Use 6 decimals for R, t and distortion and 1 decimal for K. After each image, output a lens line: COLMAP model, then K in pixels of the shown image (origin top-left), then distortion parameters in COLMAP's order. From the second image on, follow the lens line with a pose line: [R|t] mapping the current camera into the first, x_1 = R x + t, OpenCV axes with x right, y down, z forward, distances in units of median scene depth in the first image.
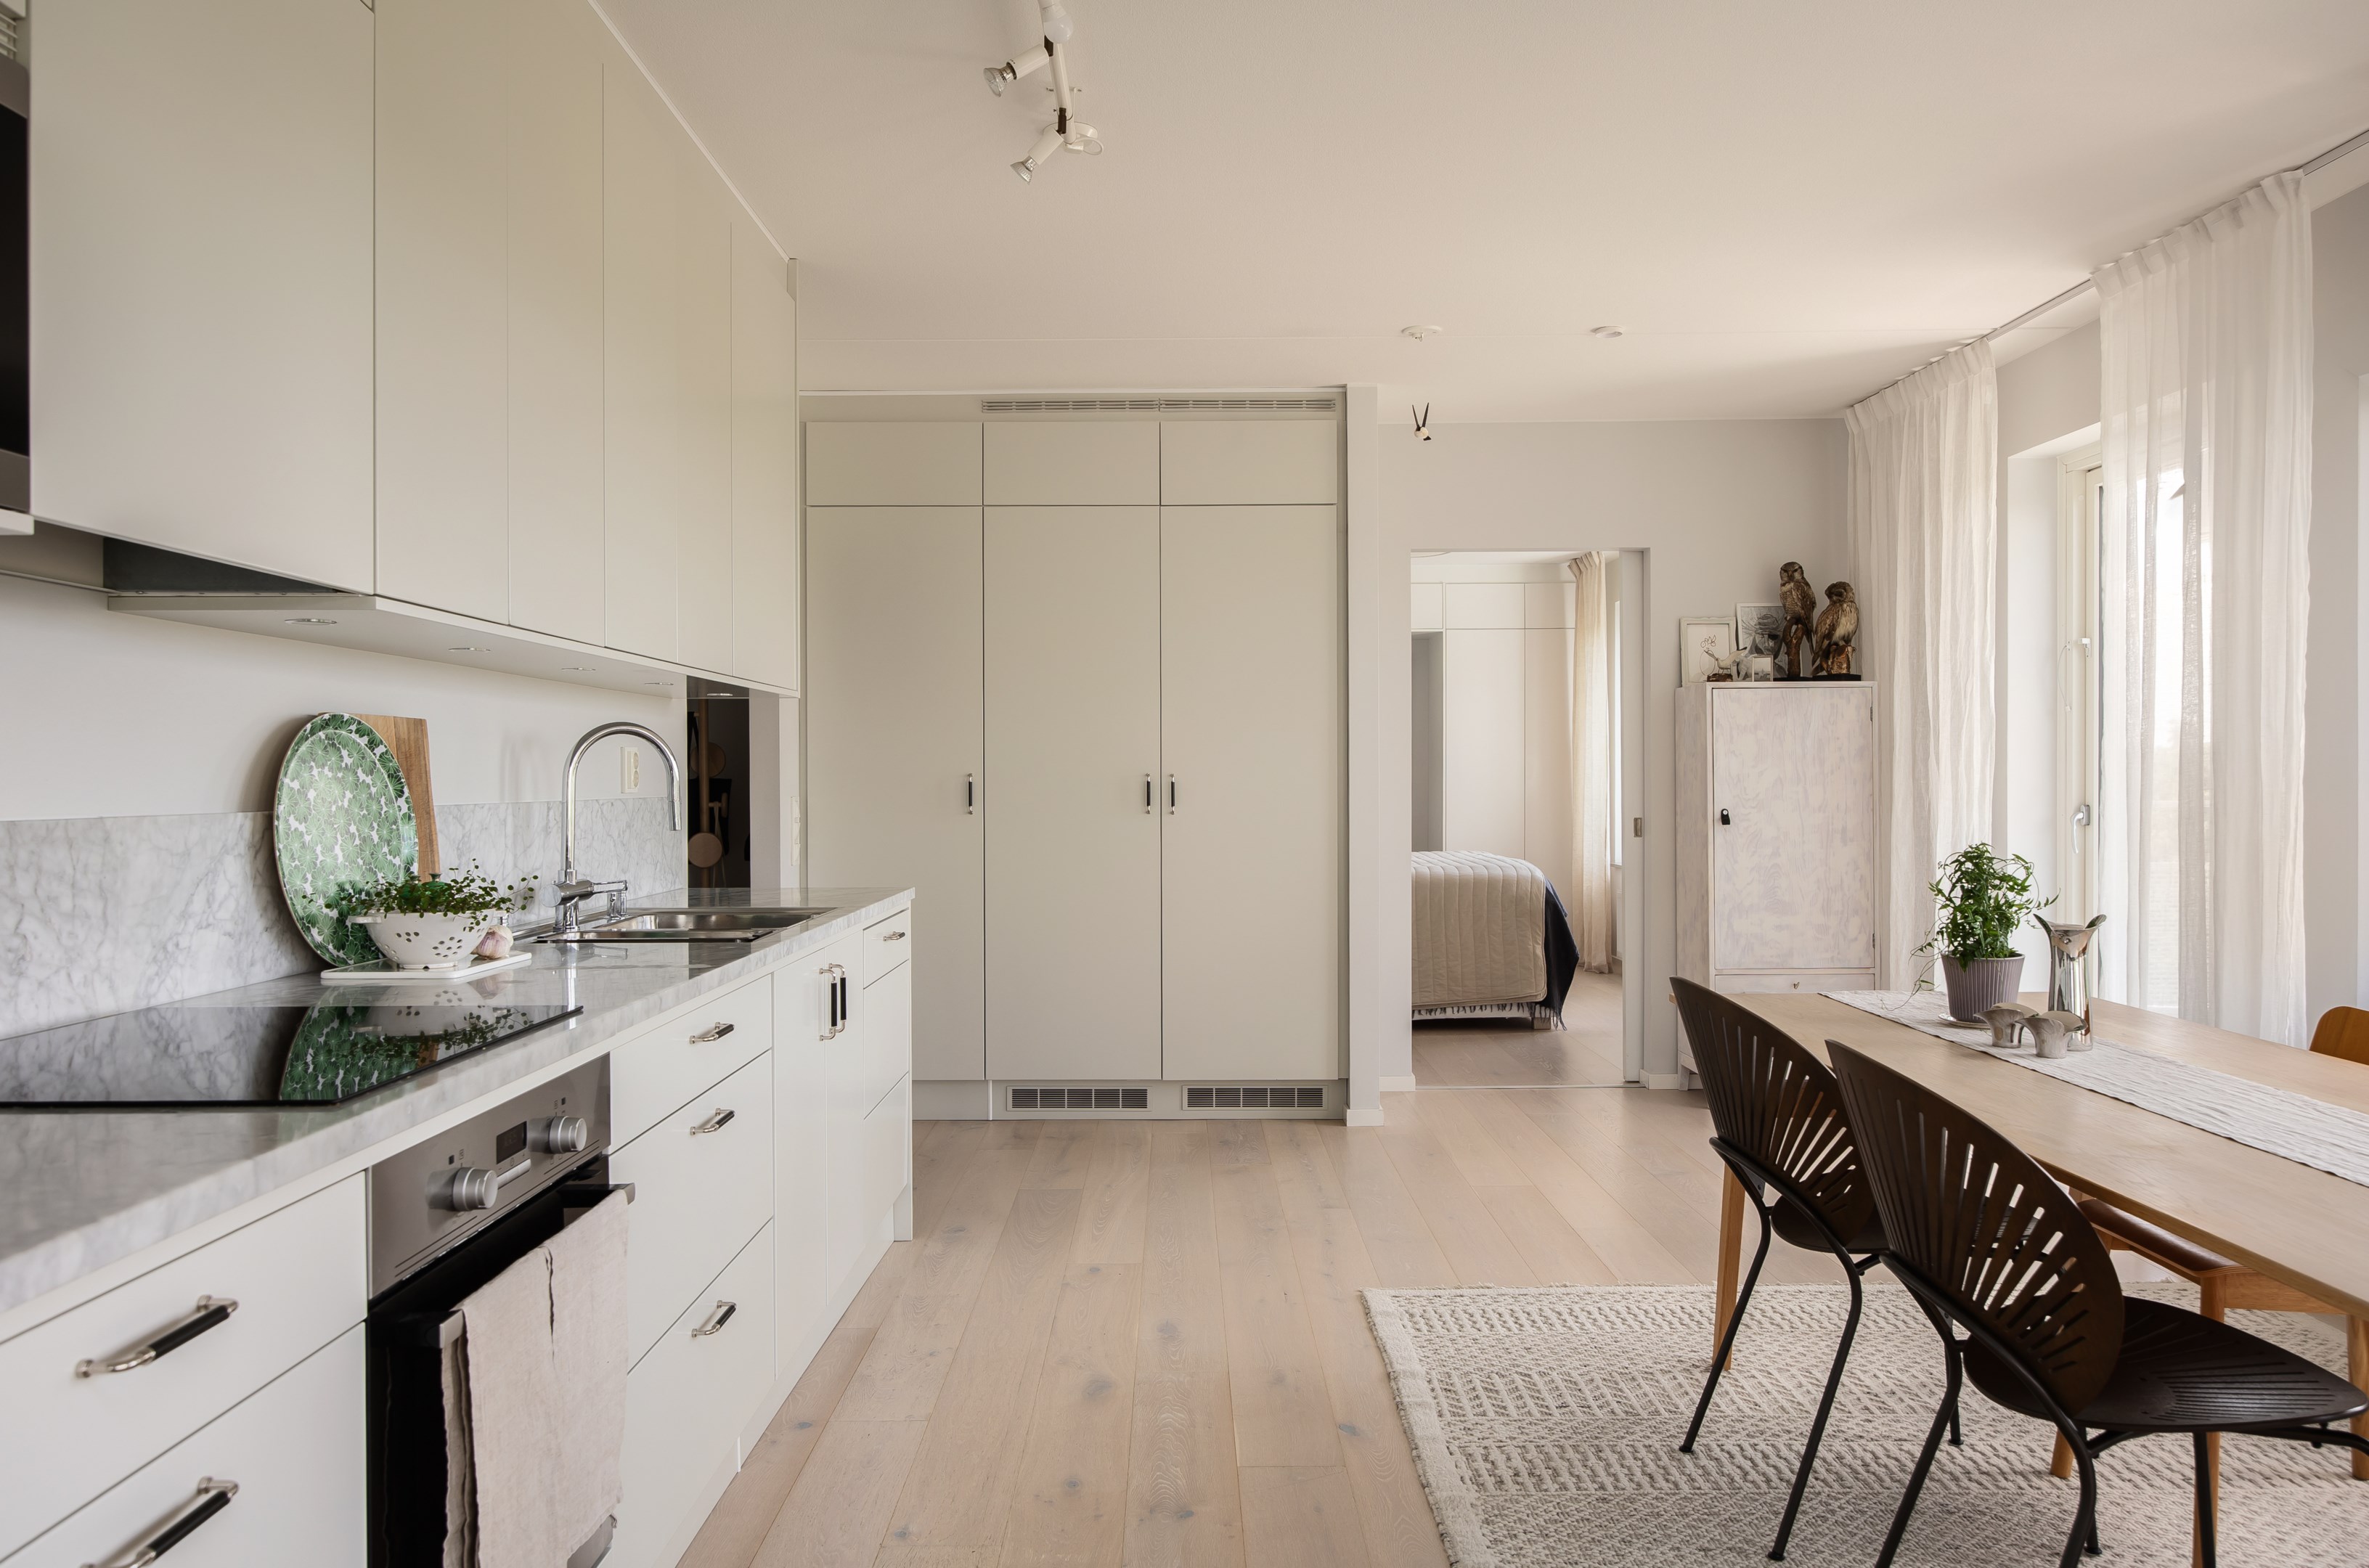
lens RADIAL K [[1649.8, 0, 1178.9], [0, 1649.8, 794.5], [0, 0, 1]] dist [0.003413, -0.004575]
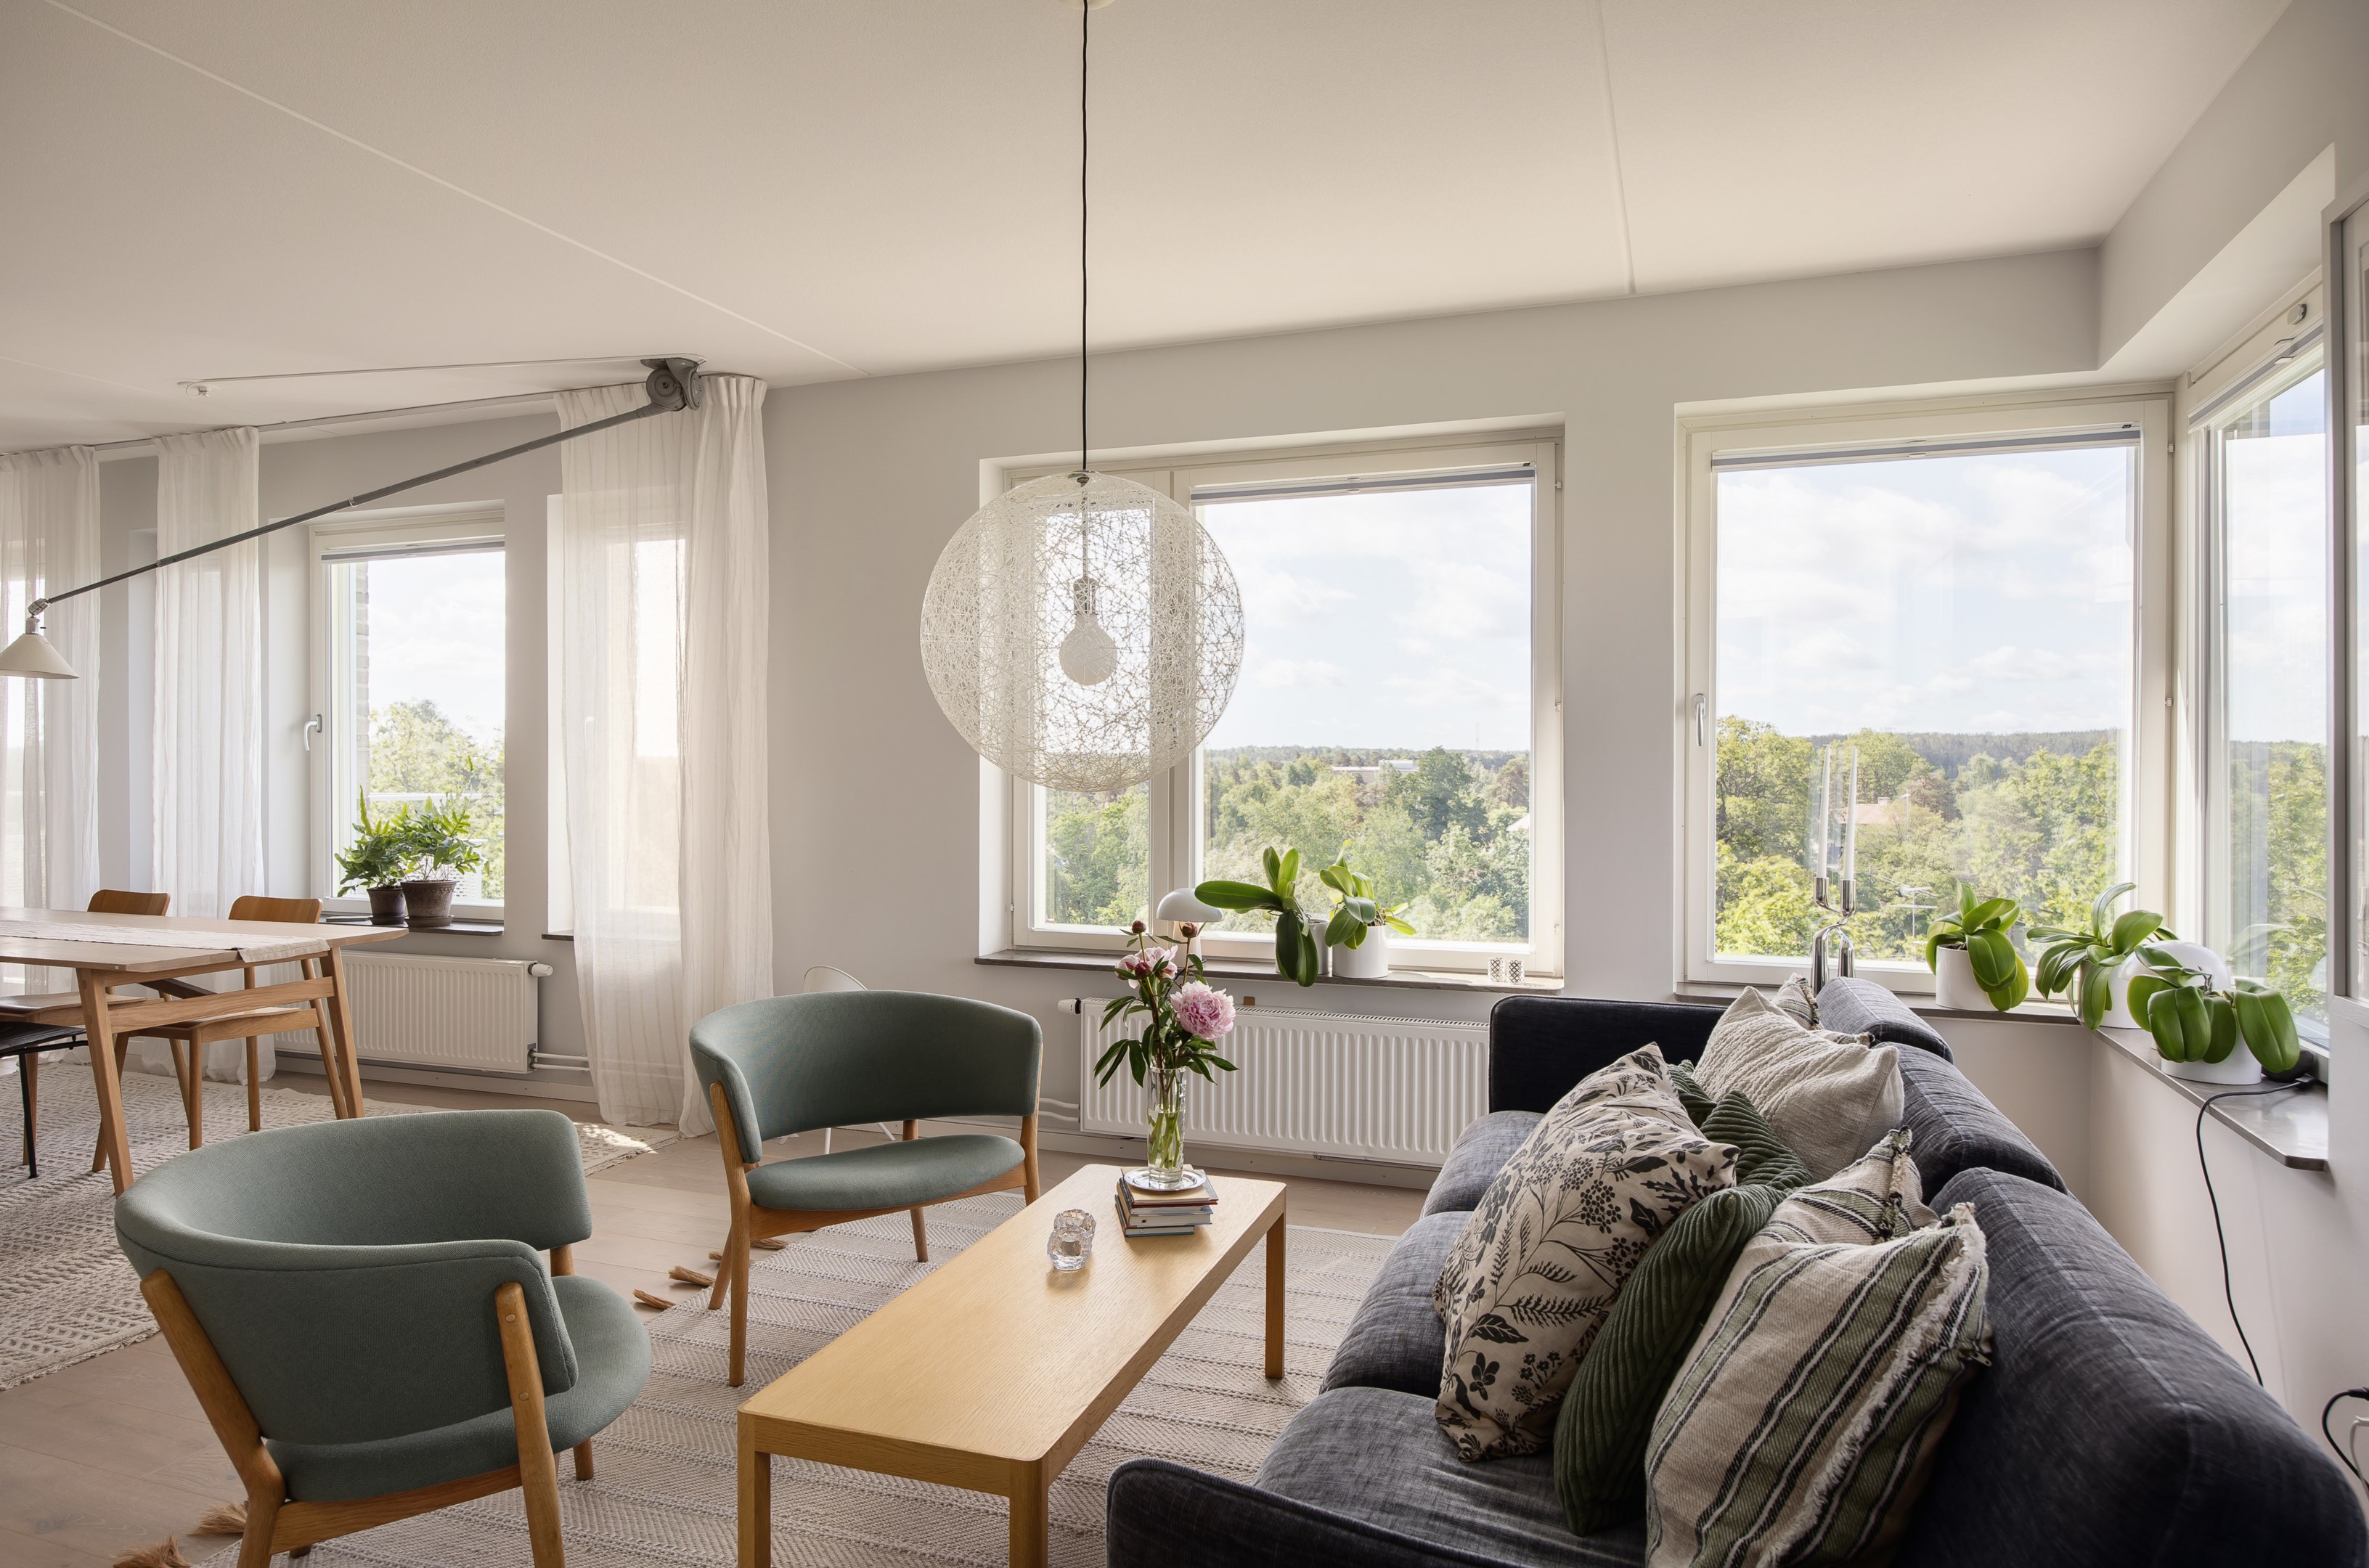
lens RADIAL K [[1400.1, 0, 1186.4], [0, 1400.1, 774.4], [0, 0, 1]] dist [-0.017223, 0.000801]
pose [[0.330719, -0.001697, 0.943728, -0.410486], [0.007765, 0.999969, -0.000923, -0.004882], [-0.943697, 0.007634, 0.330722, -0.721926]]
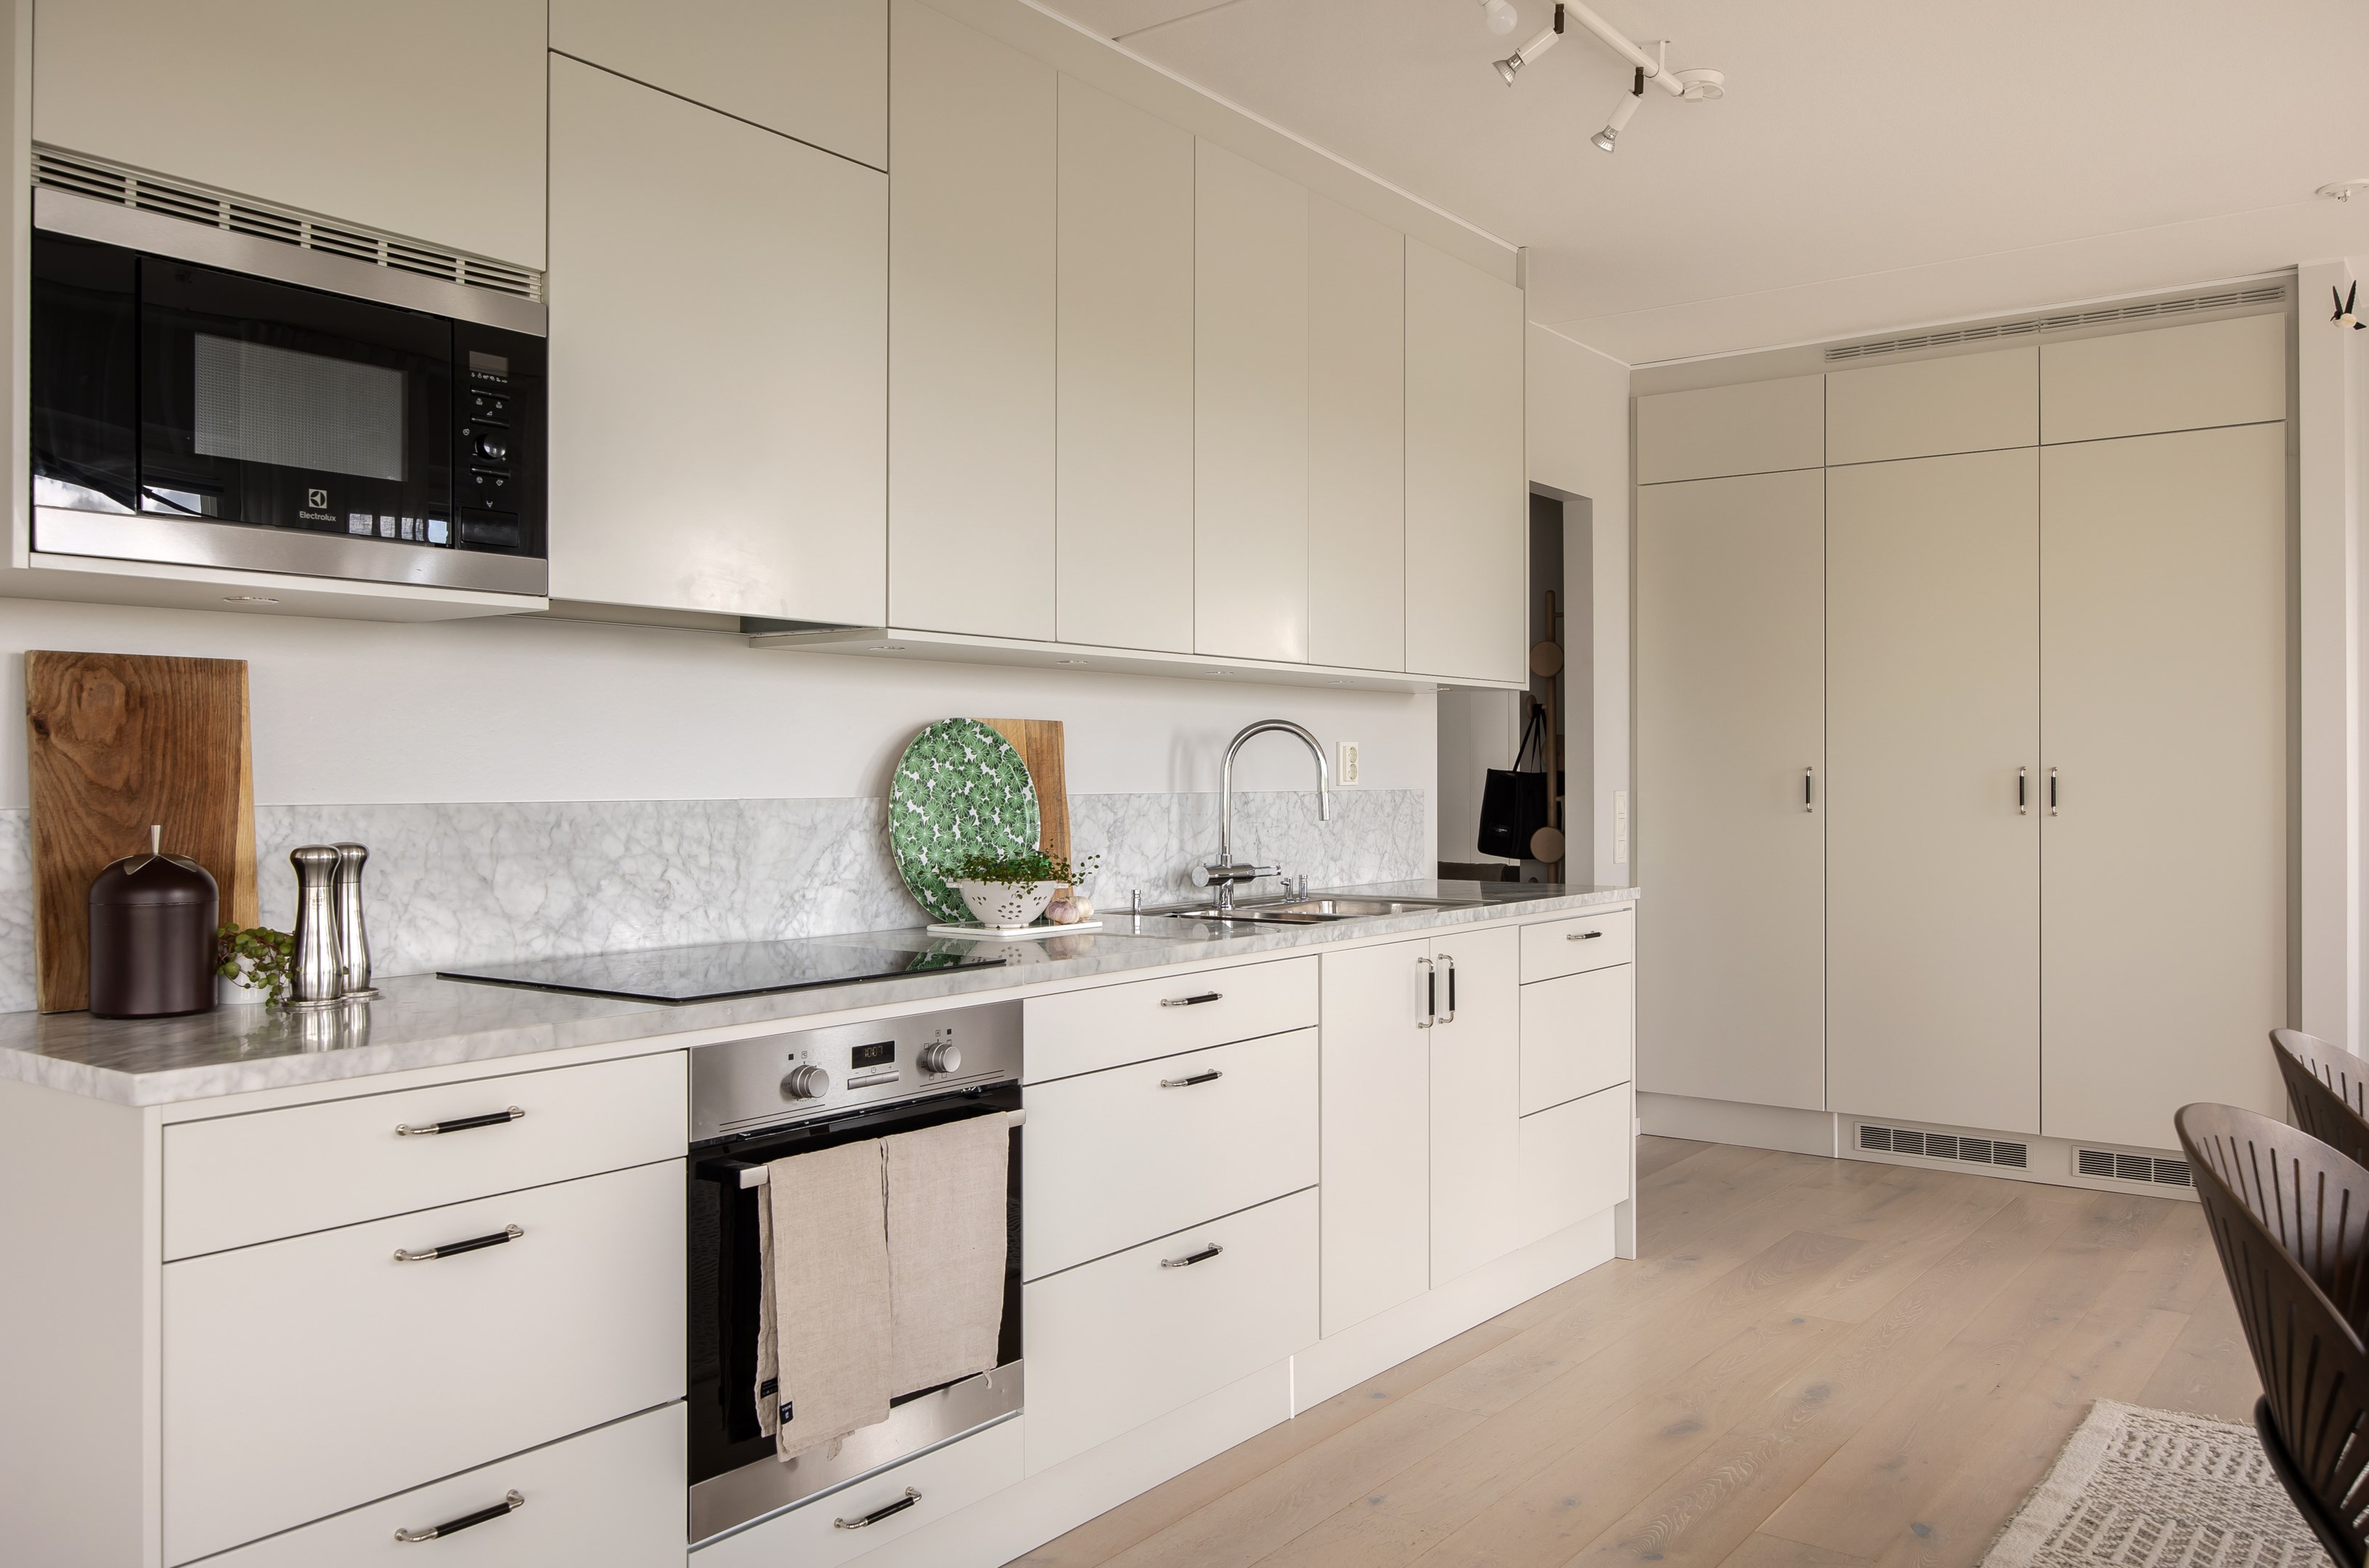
lens RADIAL K [[1820.2, 0, 1169.8], [0, 1820.2, 774.7], [0, 0, 1]] dist [-0.007217, 0.004870]
pose [[0.798606, 0.003090, -0.601846, 0.326809], [-0.008064, 0.999952, -0.005567, -0.000529], [0.601800, 0.009299, 0.798593, 0.004203]]
